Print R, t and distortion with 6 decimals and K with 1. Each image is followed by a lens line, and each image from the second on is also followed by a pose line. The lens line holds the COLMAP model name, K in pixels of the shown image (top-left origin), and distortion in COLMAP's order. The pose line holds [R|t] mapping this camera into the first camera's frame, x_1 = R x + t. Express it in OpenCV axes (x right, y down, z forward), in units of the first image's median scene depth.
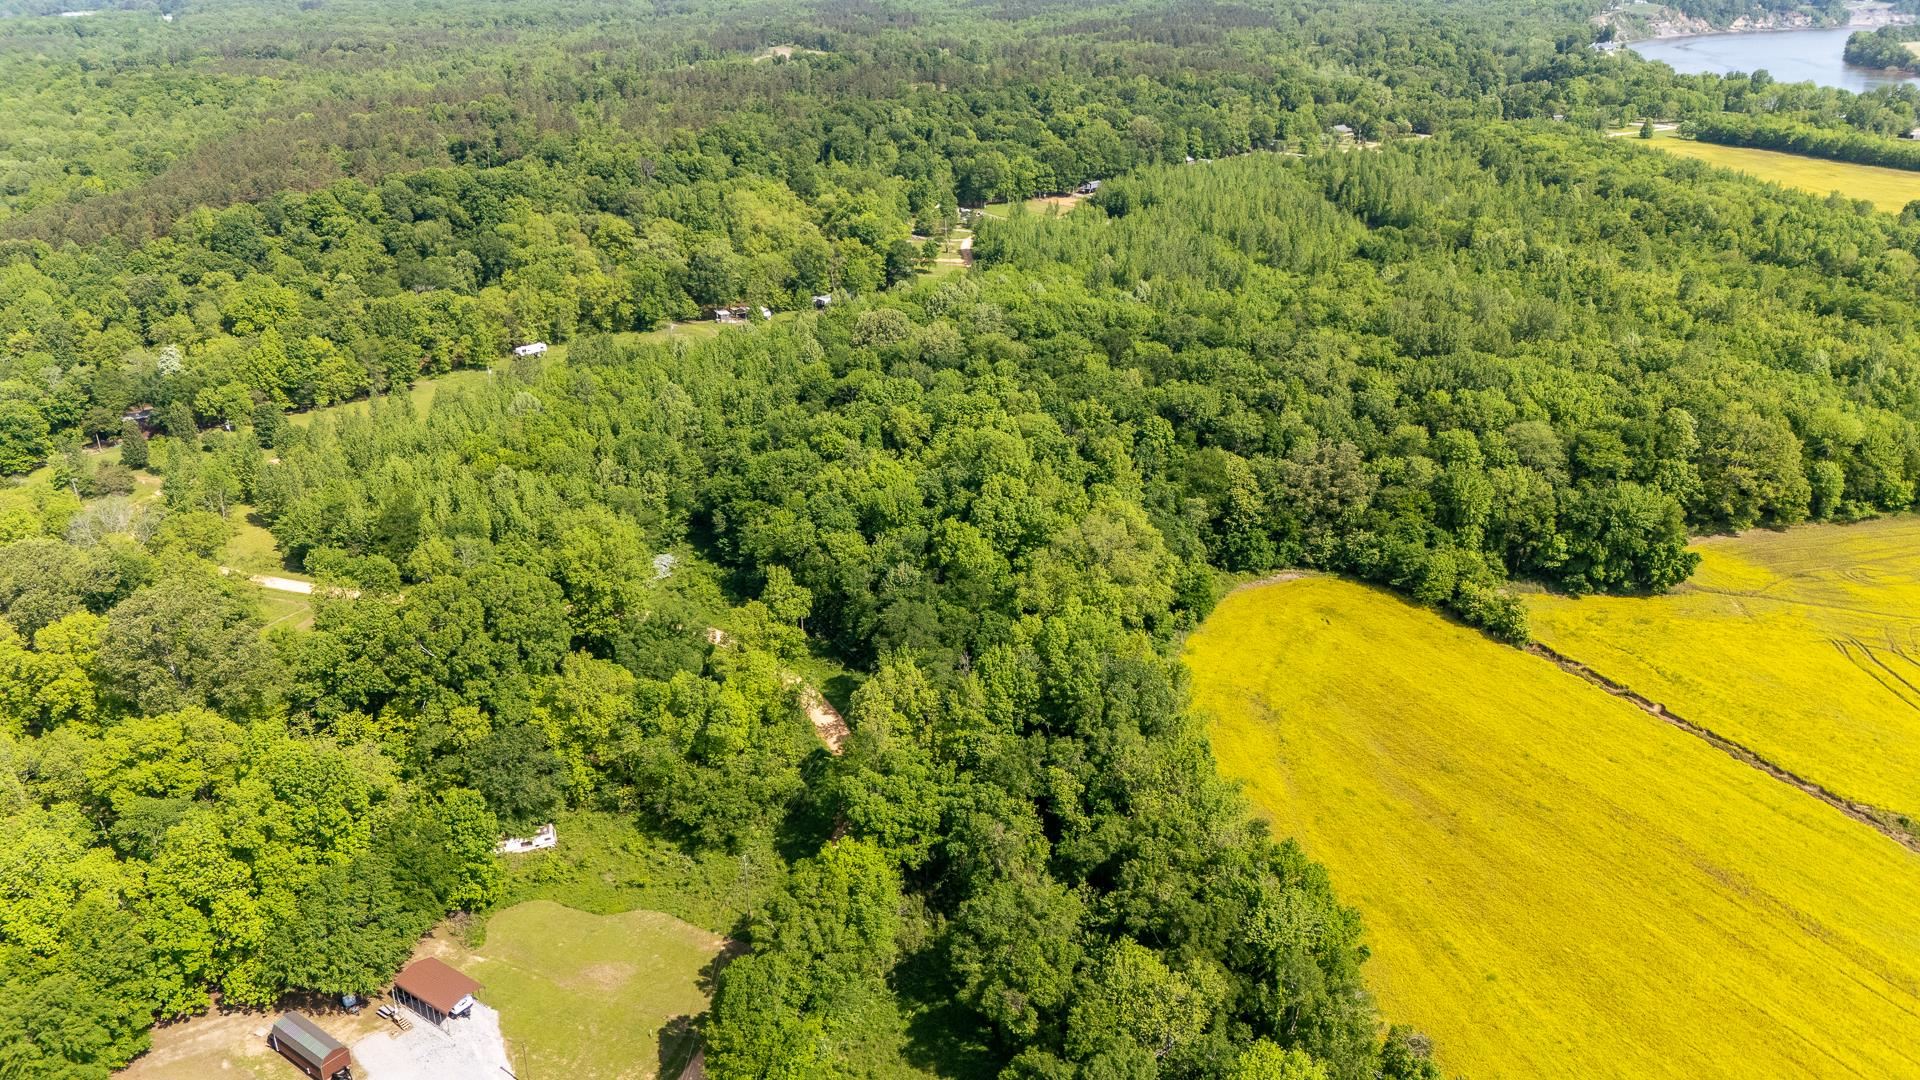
lens RADIAL K [[1400.0, 0, 977.7], [0, 1400.0, 543.0], [0, 0, 1]] dist [0.063110, -0.061690]
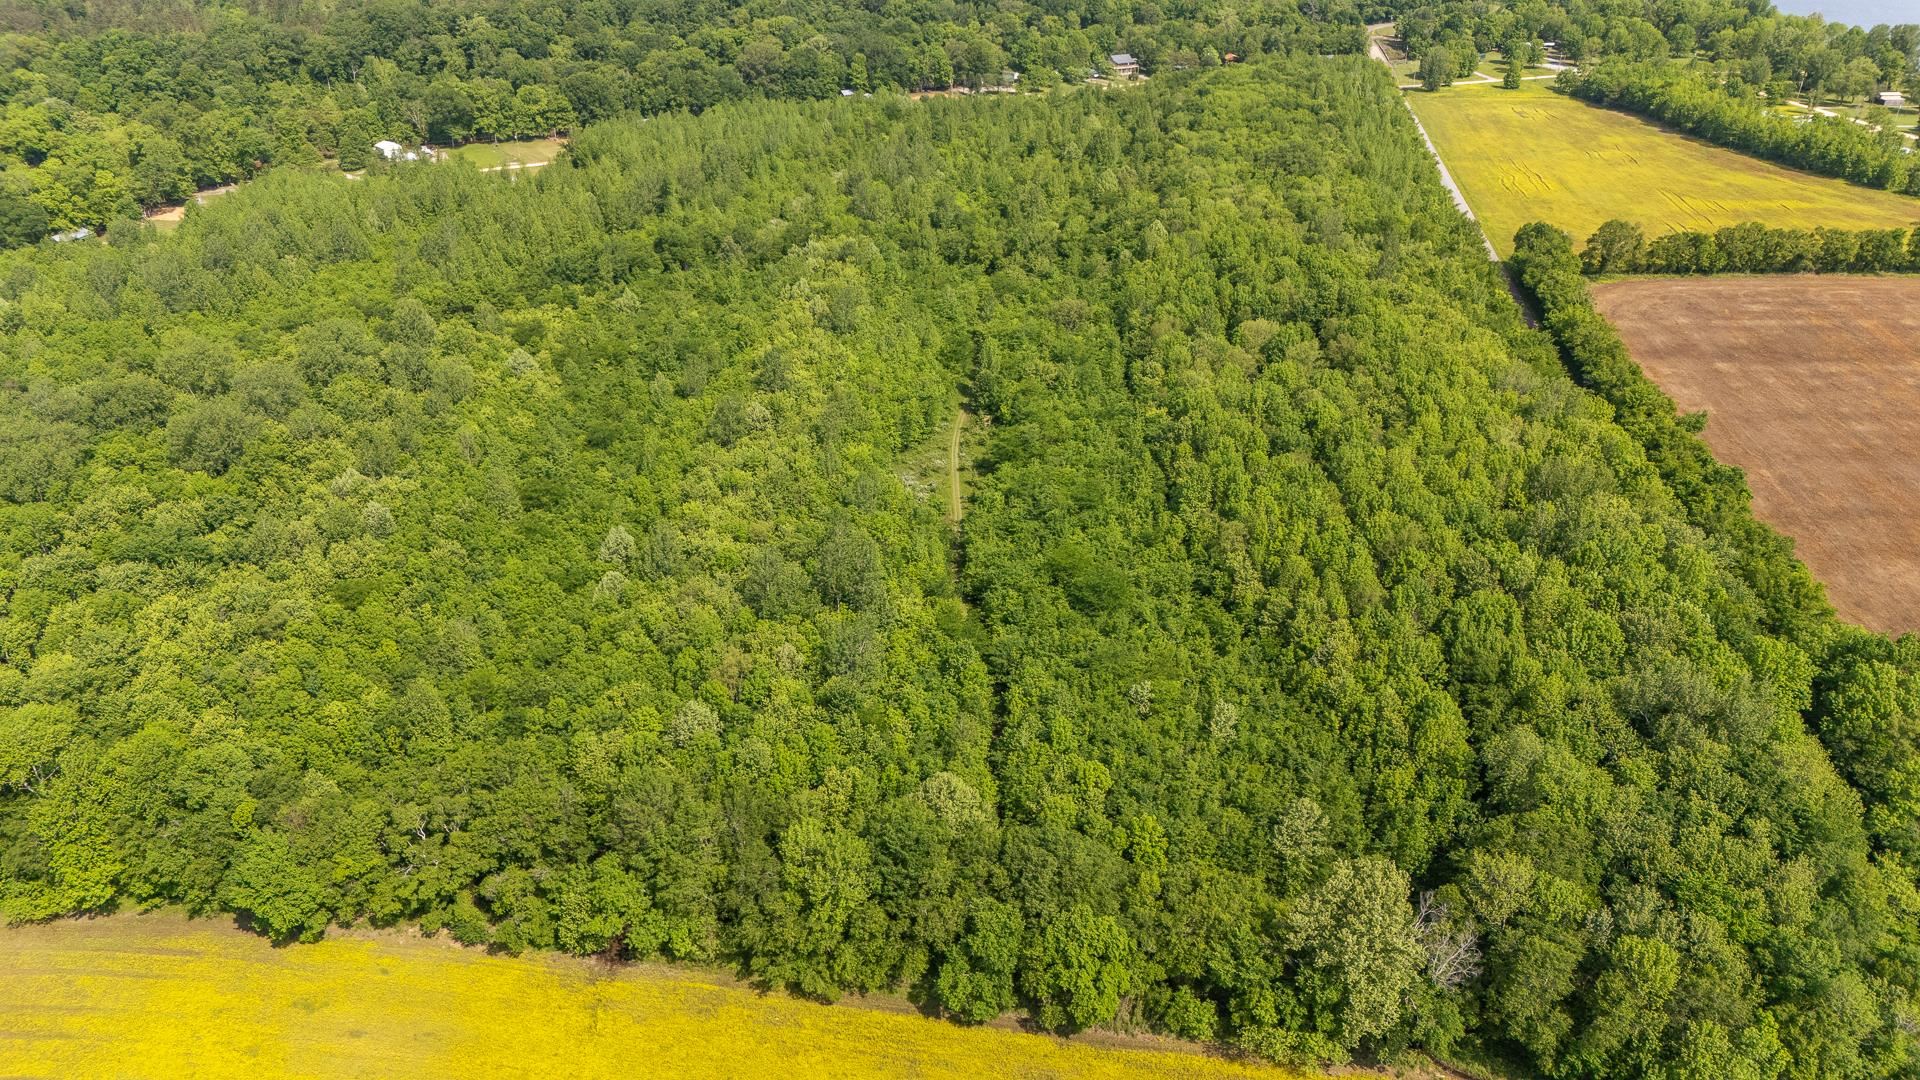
lens RADIAL K [[1400.0, 0, 967.5], [0, 1400.0, 536.0], [0, 0, 1]] dist [0.063110, -0.061690]
pose [[0.975910, 0.104582, -0.191474, 0.368803], [-0.090769, 0.992688, 0.079568, -0.083269], [0.198395, -0.060272, 0.978267, 0.188219]]
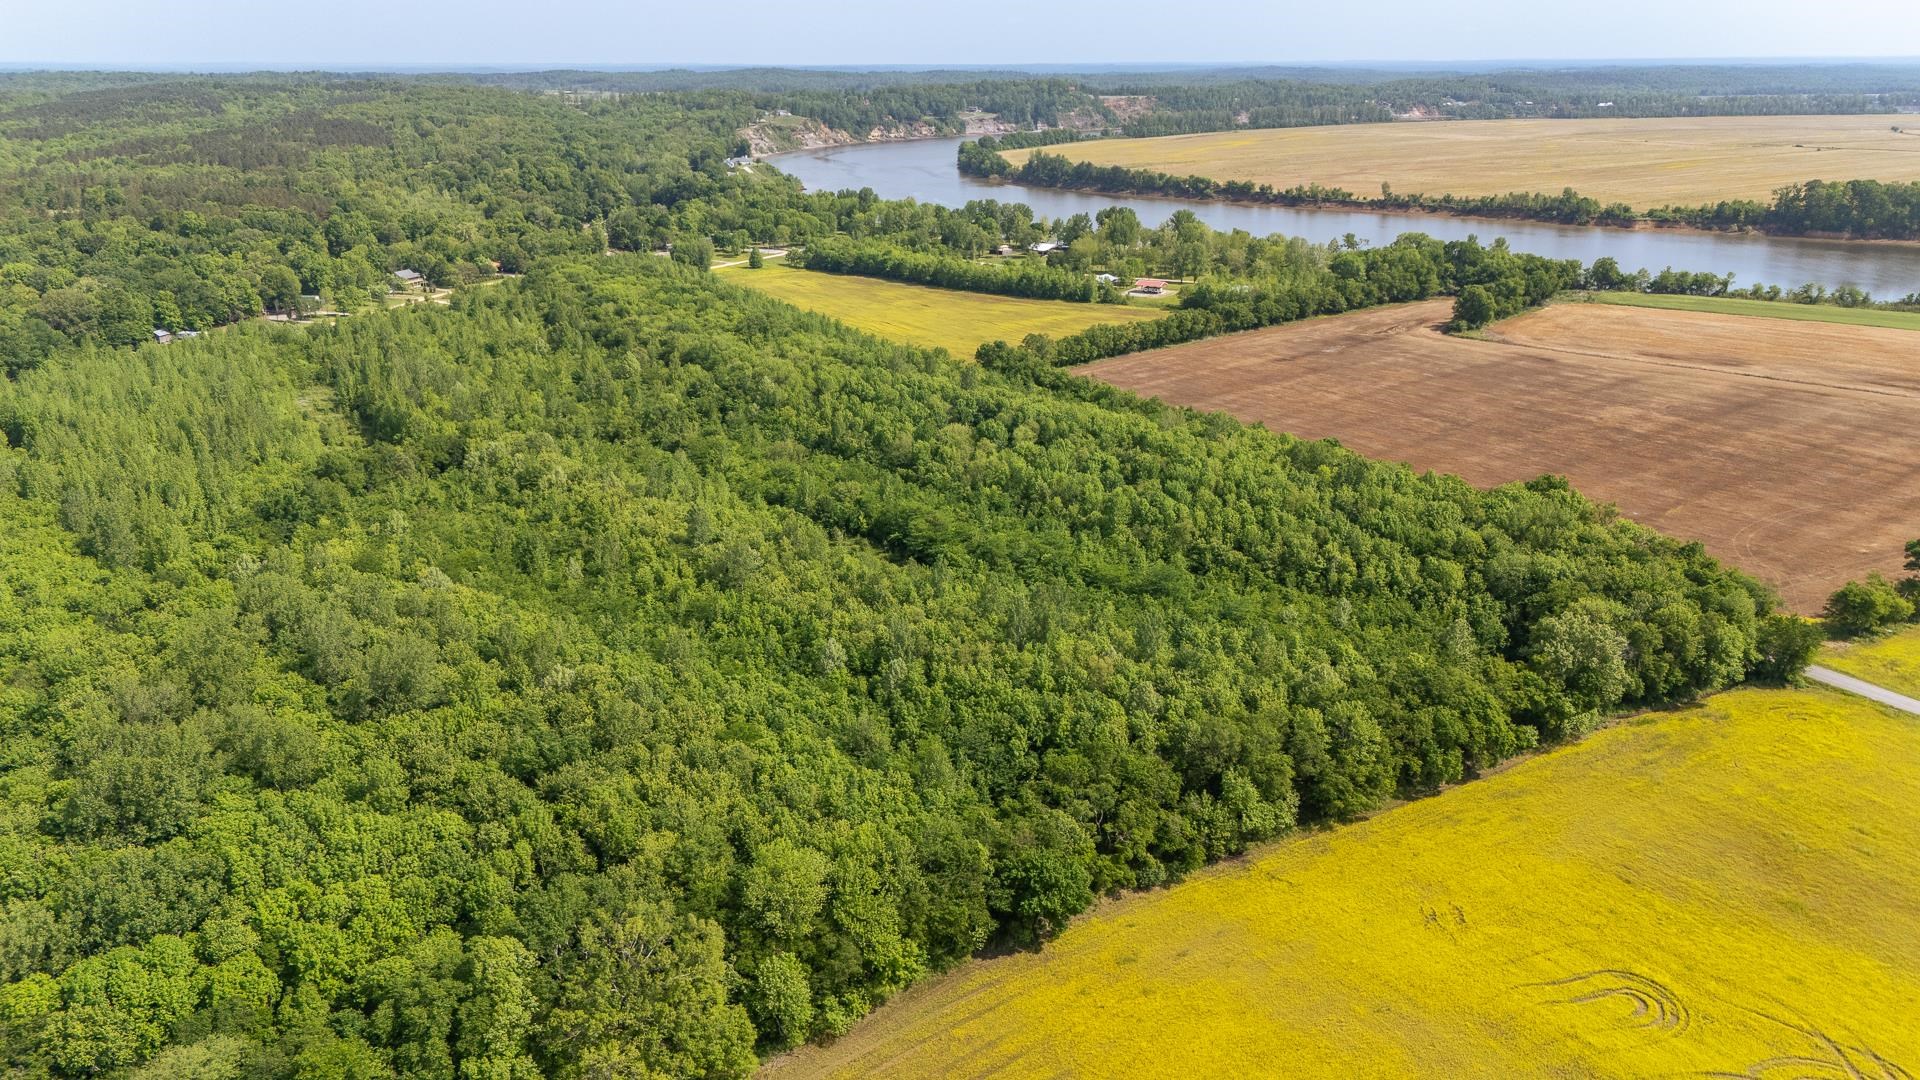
lens RADIAL K [[1400.0, 0, 964.8], [0, 1400.0, 551.4], [0, 0, 1]] dist [0.063110, -0.061690]
pose [[0.874729, -0.153848, 0.459544, 0.146447], [0.181577, 0.983239, -0.016453, -0.066778], [-0.449310, 0.097834, 0.888003, 0.151288]]
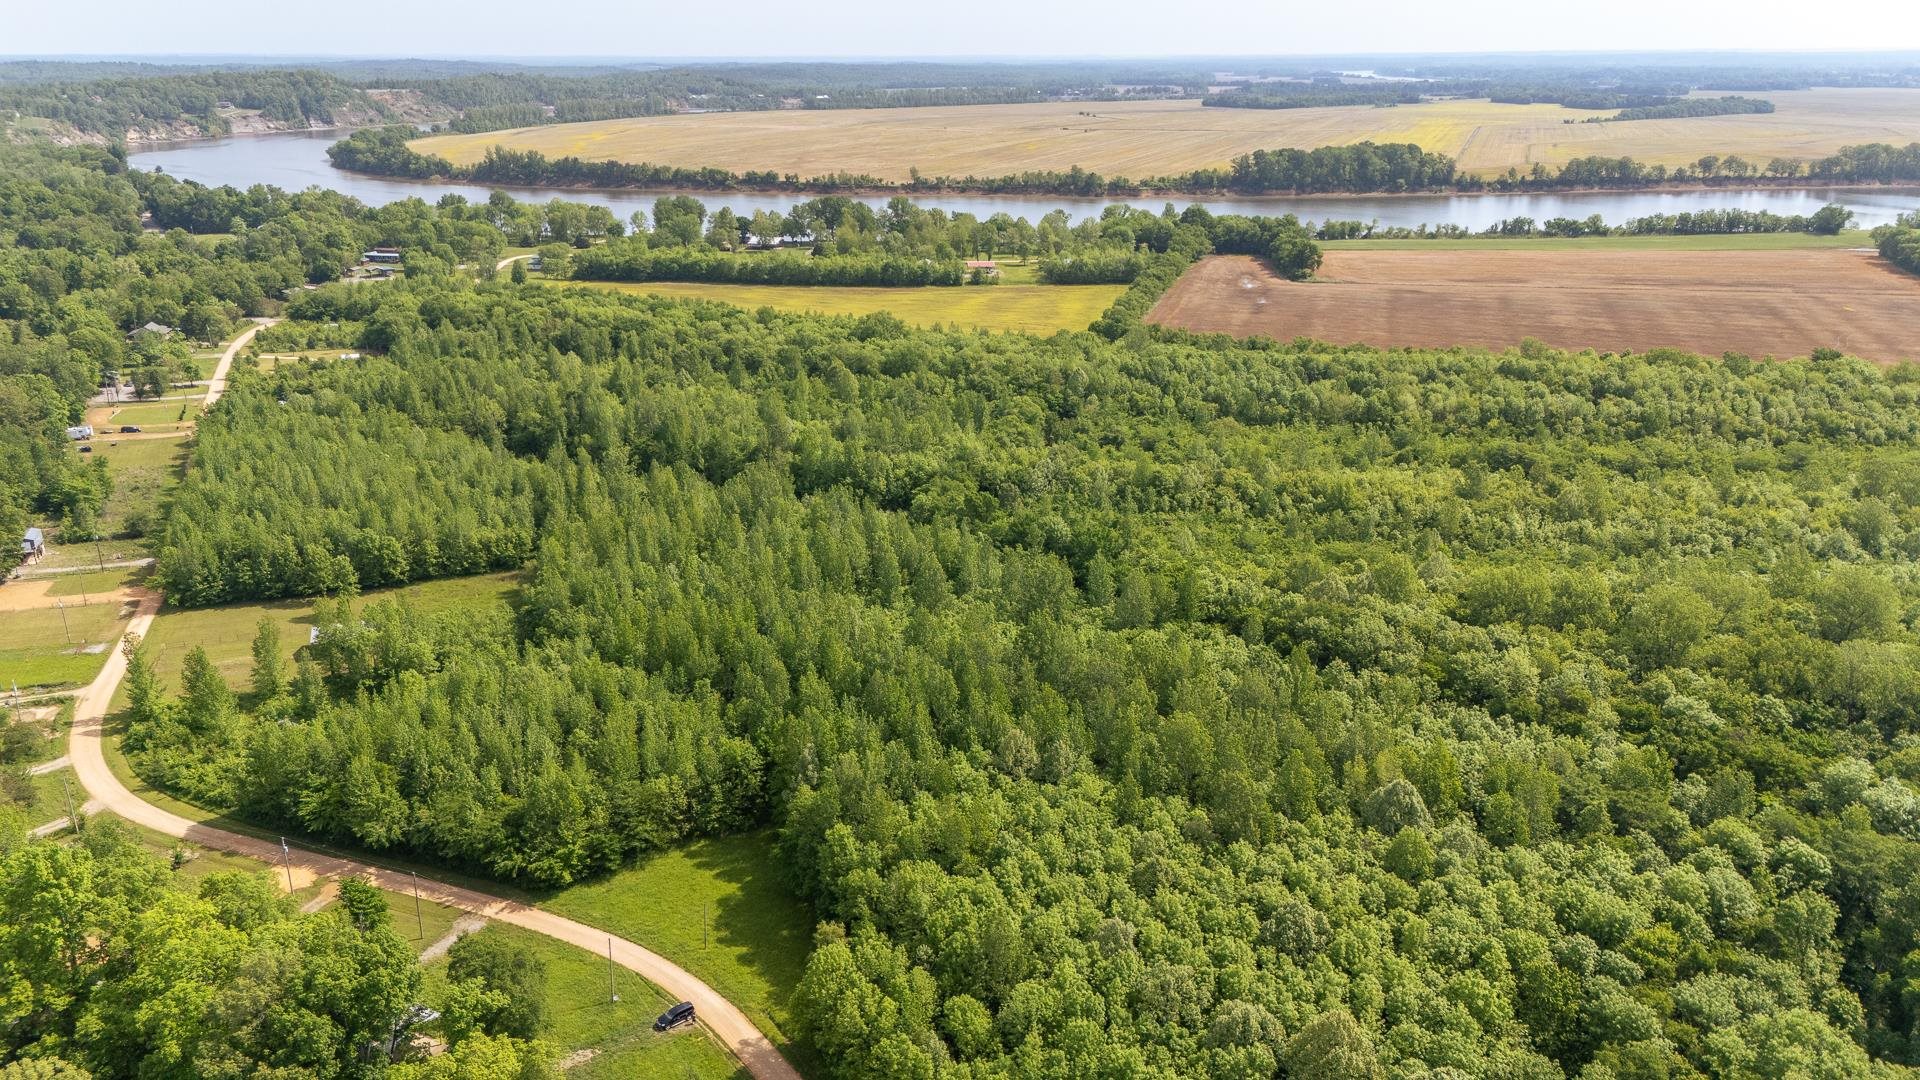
lens RADIAL K [[1400.0, 0, 965.1], [0, 1400.0, 546.3], [0, 0, 1]] dist [0.063110, -0.061690]
pose [[0.445719, -0.287928, 0.847604, -0.141895], [0.340910, 0.930106, 0.136683, -0.176500], [-0.827716, 0.228035, 0.512724, 0.429865]]
